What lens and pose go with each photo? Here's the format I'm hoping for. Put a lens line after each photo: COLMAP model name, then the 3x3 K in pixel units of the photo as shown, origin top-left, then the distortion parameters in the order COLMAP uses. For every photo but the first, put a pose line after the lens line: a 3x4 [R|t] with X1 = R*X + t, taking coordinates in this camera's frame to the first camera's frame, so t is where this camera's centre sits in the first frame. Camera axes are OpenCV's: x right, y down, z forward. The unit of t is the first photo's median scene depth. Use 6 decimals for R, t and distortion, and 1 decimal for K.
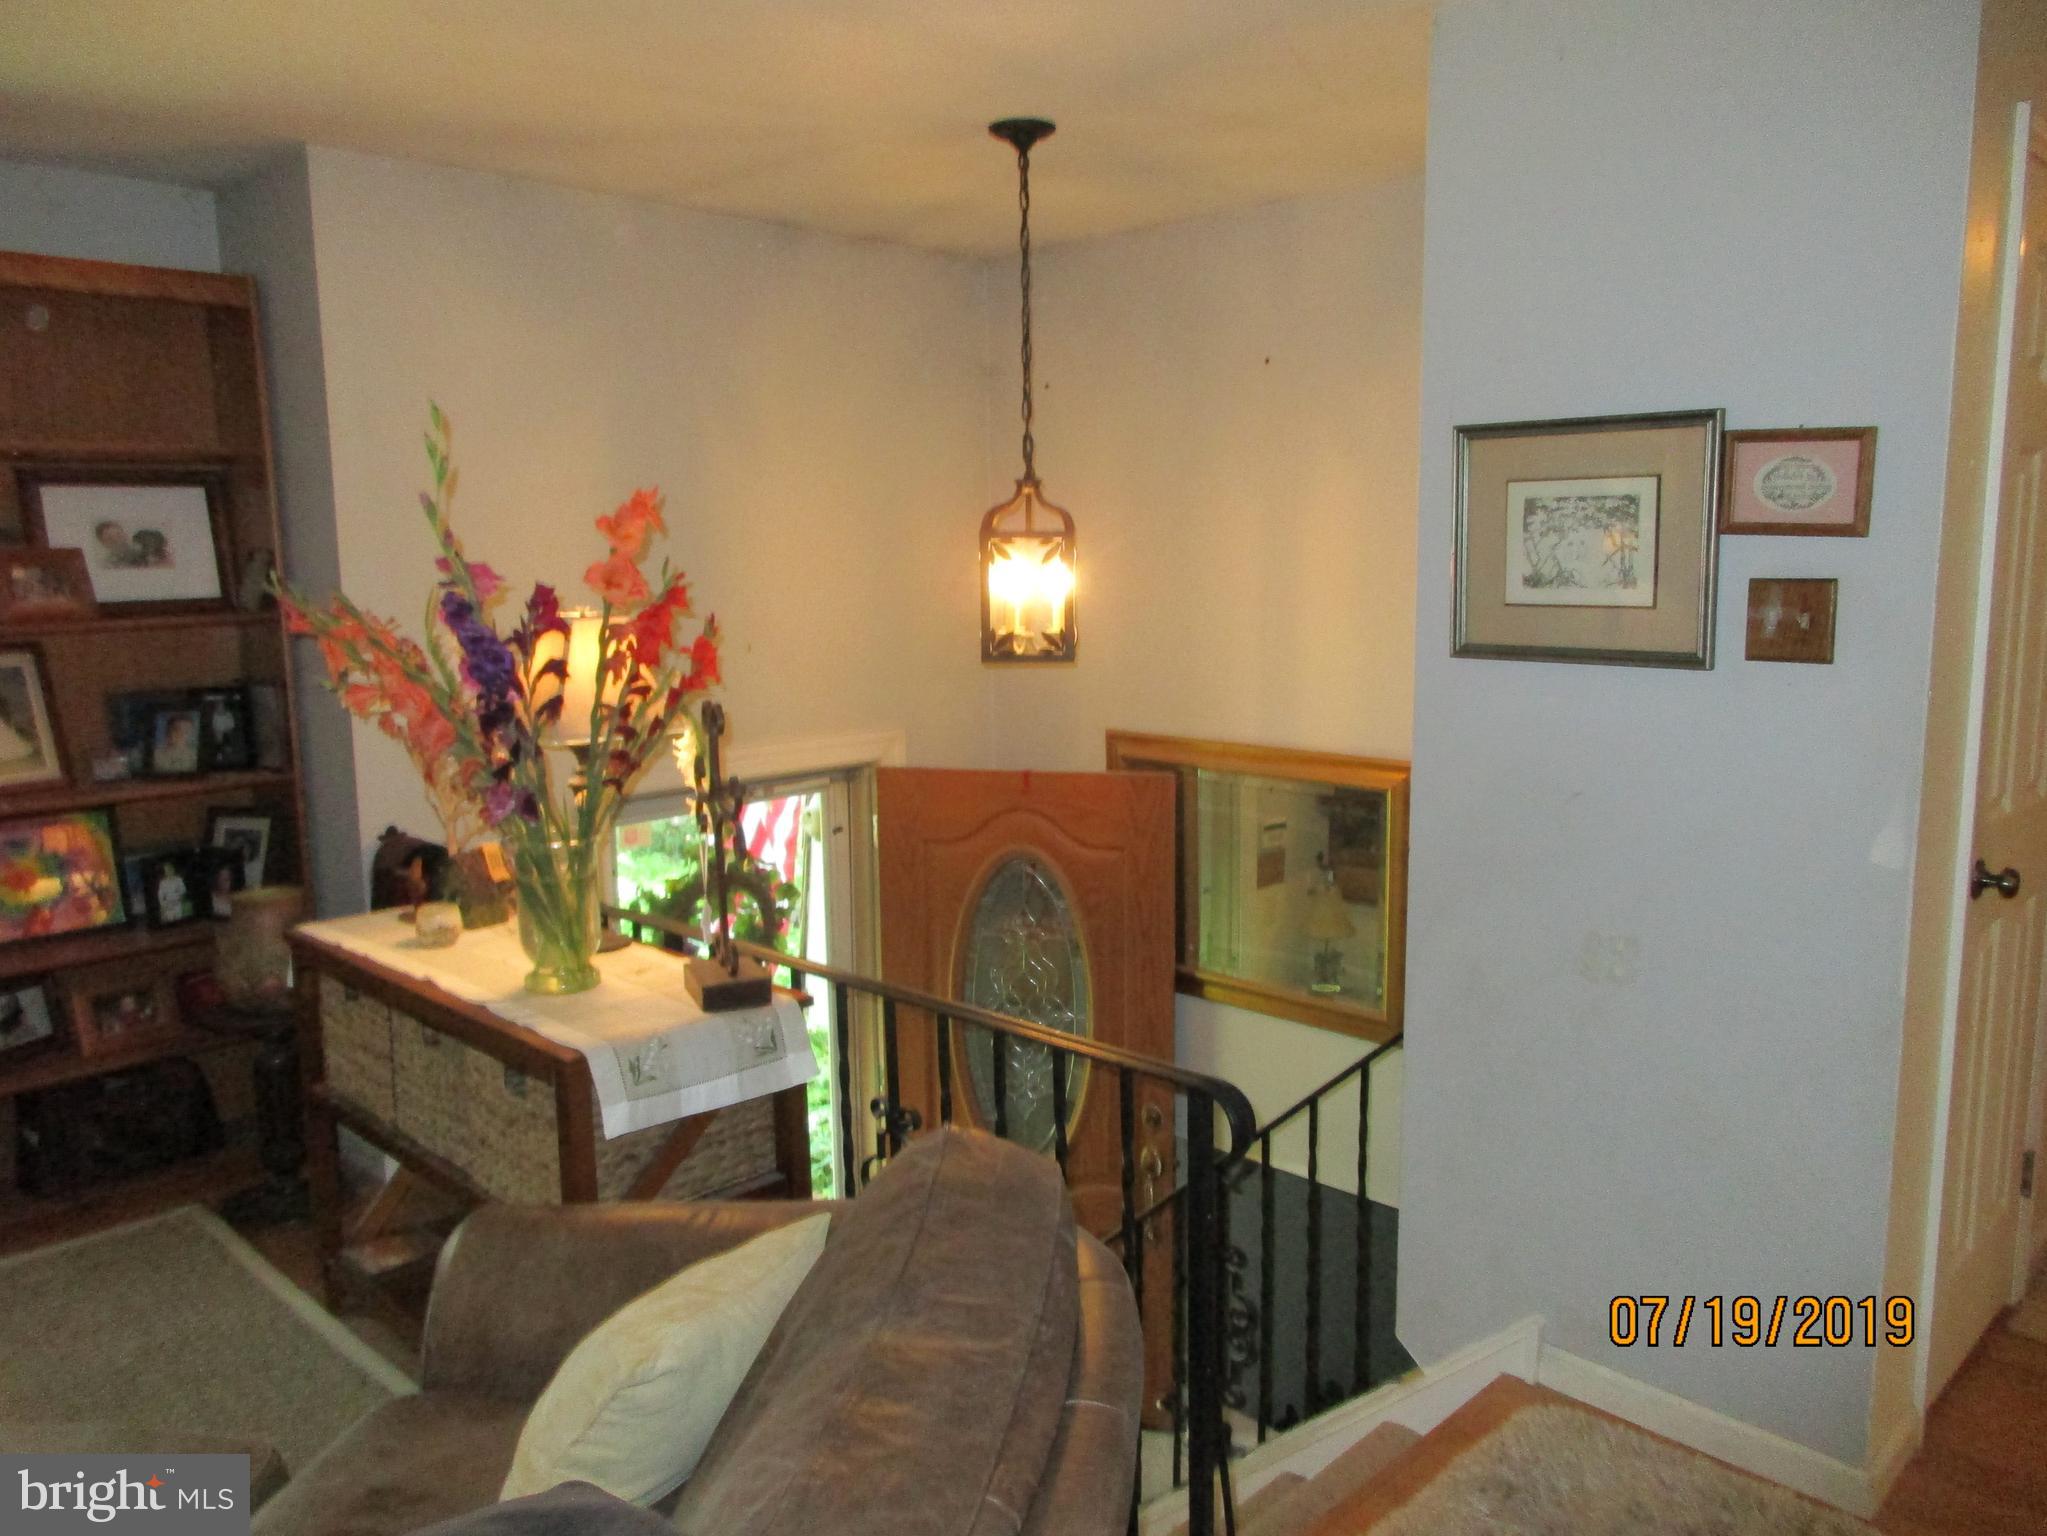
lens RADIAL K [[1549.2, 0, 1023.5], [0, 1549.2, 768.0], [0, 0, 1]] dist [-0.002278, 0.013755]
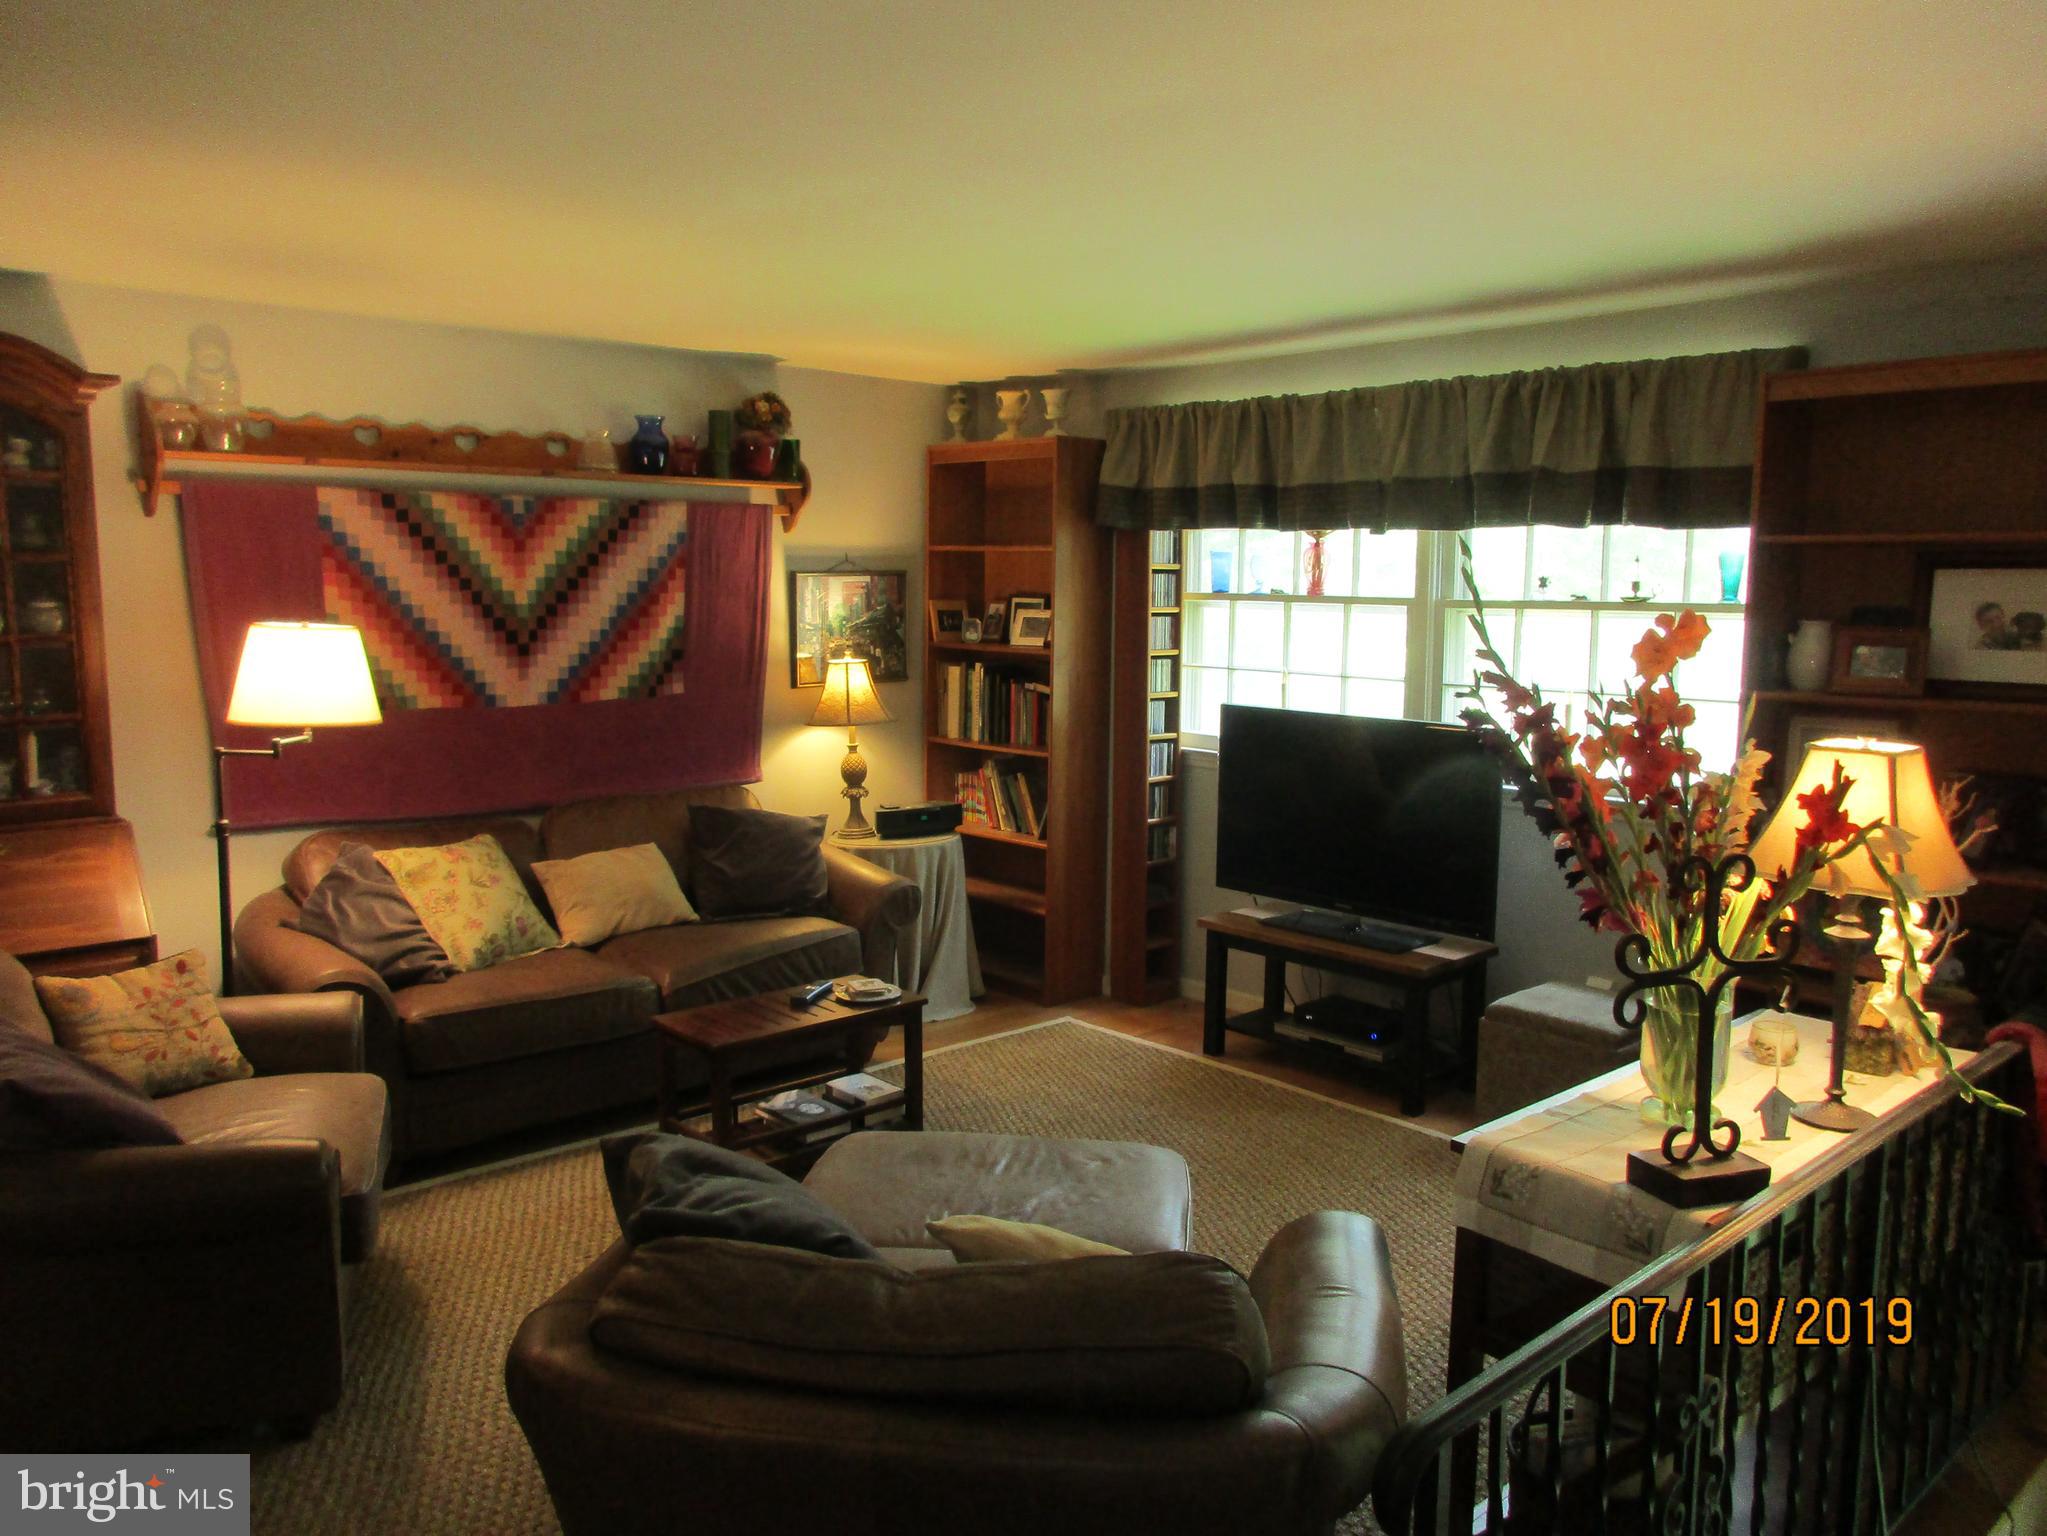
lens RADIAL K [[1549.2, 0, 1023.5], [0, 1549.2, 768.0], [0, 0, 1]] dist [-0.002278, 0.013755]
pose [[-0.069197, 0.135393, -0.988373, 0.354775], [-0.149697, 0.978120, 0.144469, -0.081290], [0.986307, 0.157954, -0.047415, 0.341825]]
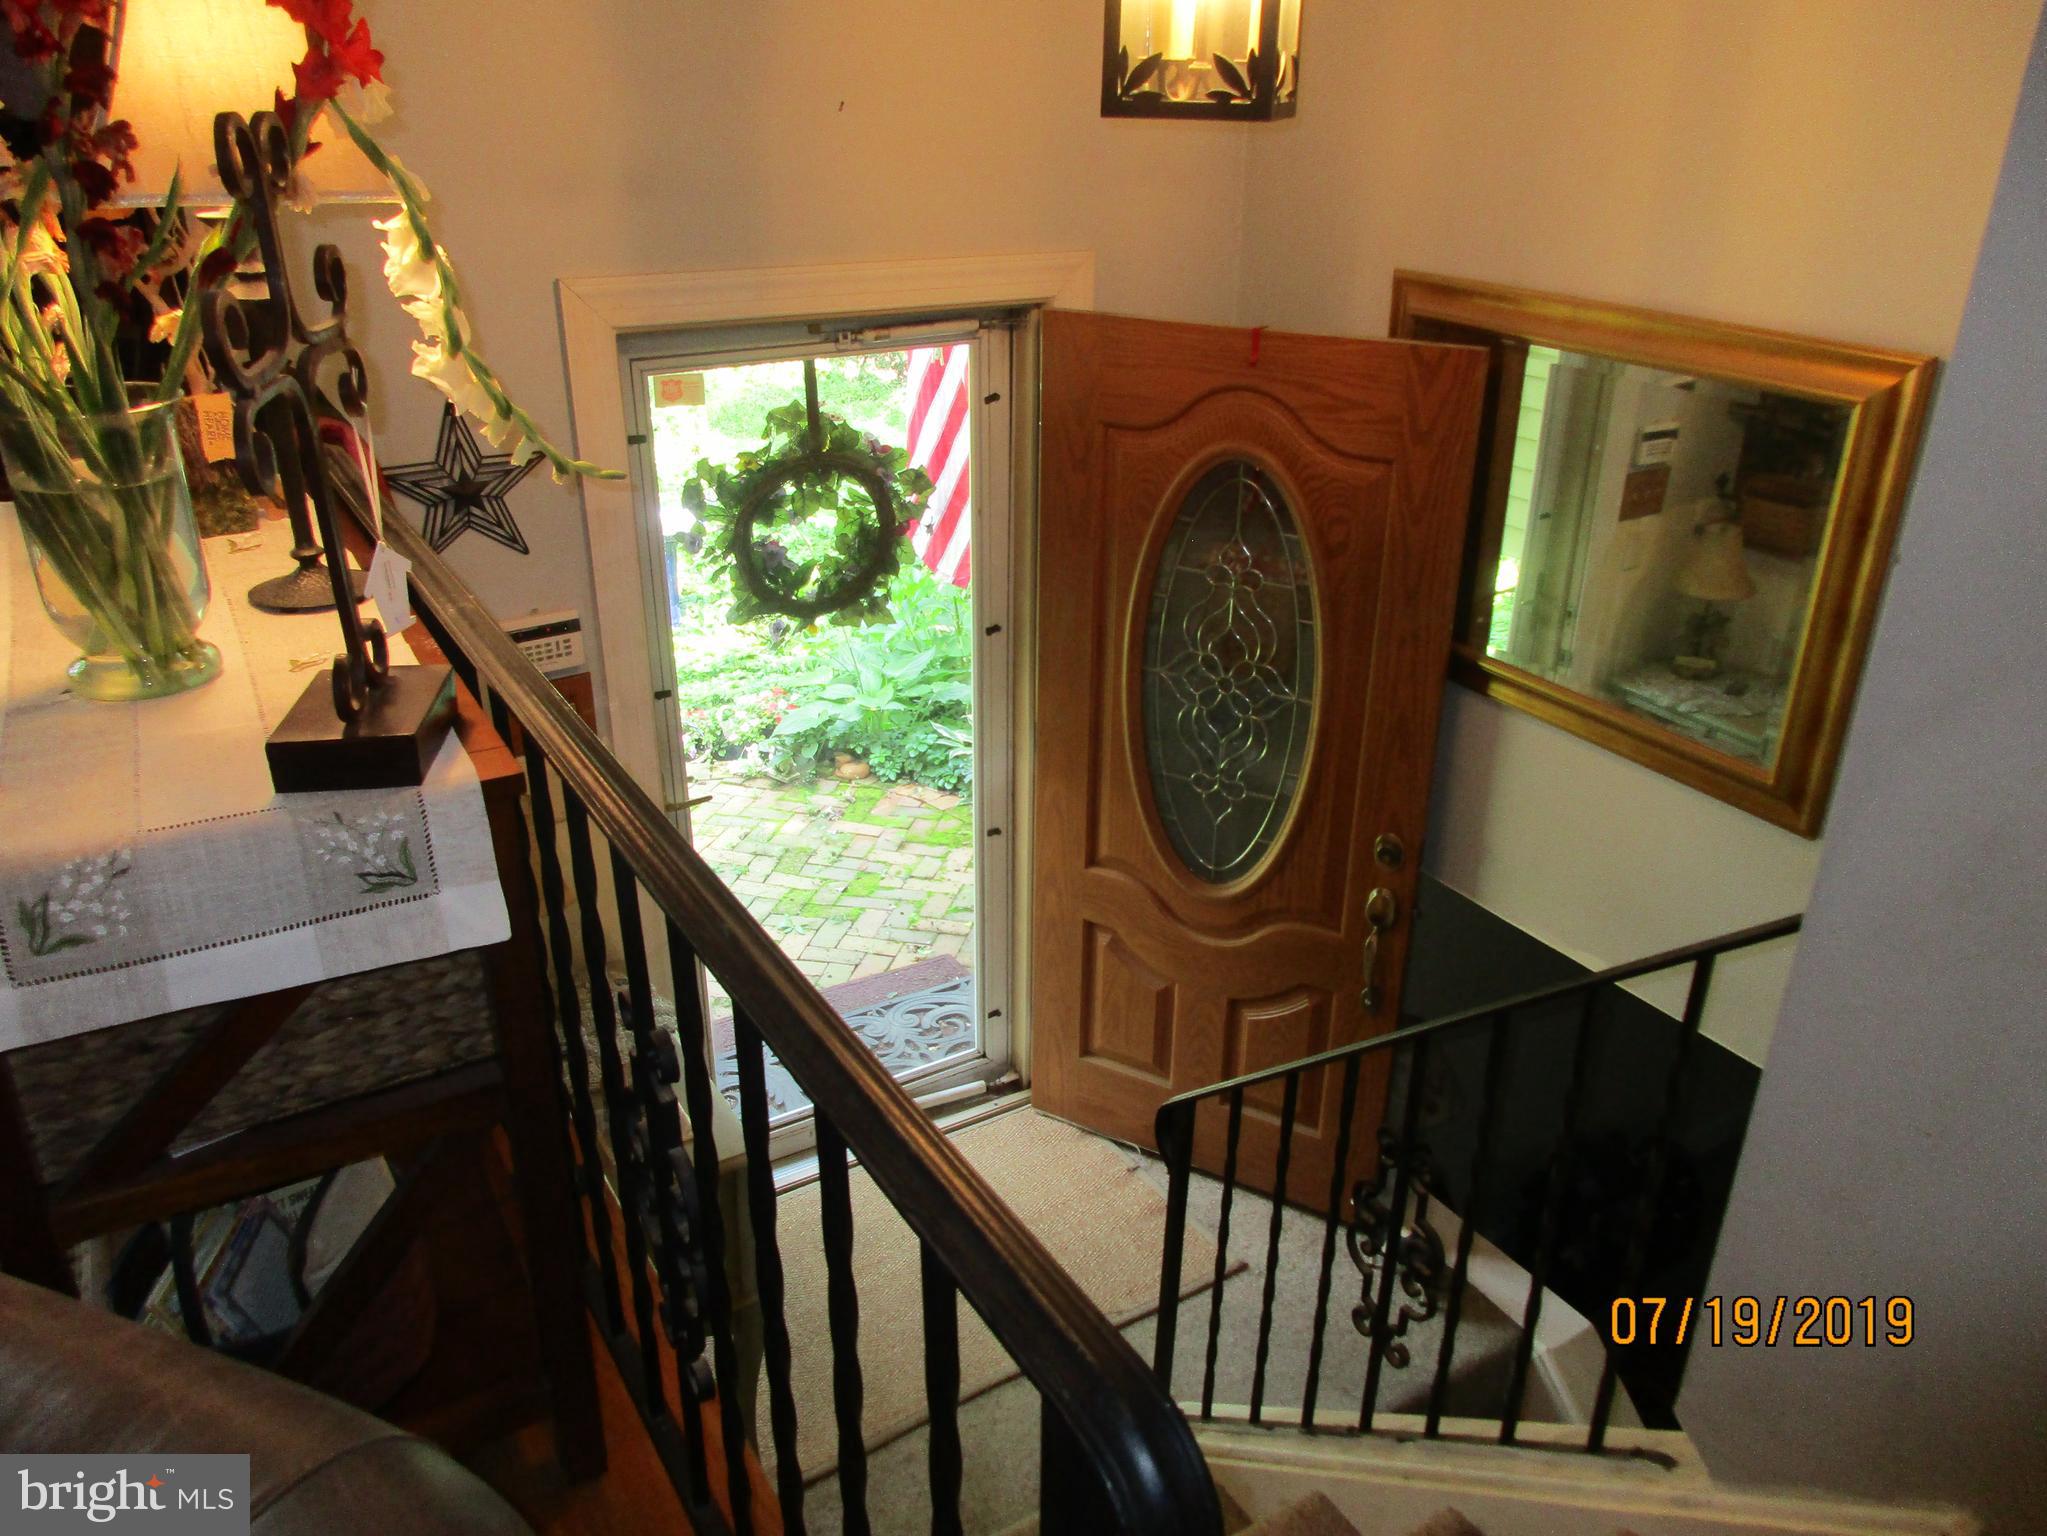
lens RADIAL K [[1549.2, 0, 1023.5], [0, 1549.2, 768.0], [0, 0, 1]] dist [-0.002278, 0.013755]
pose [[0.969338, 0.124748, -0.211713, 0.066866], [-0.060450, 0.956138, 0.286612, -0.002140], [0.238181, -0.265026, 0.934361, 0.315129]]
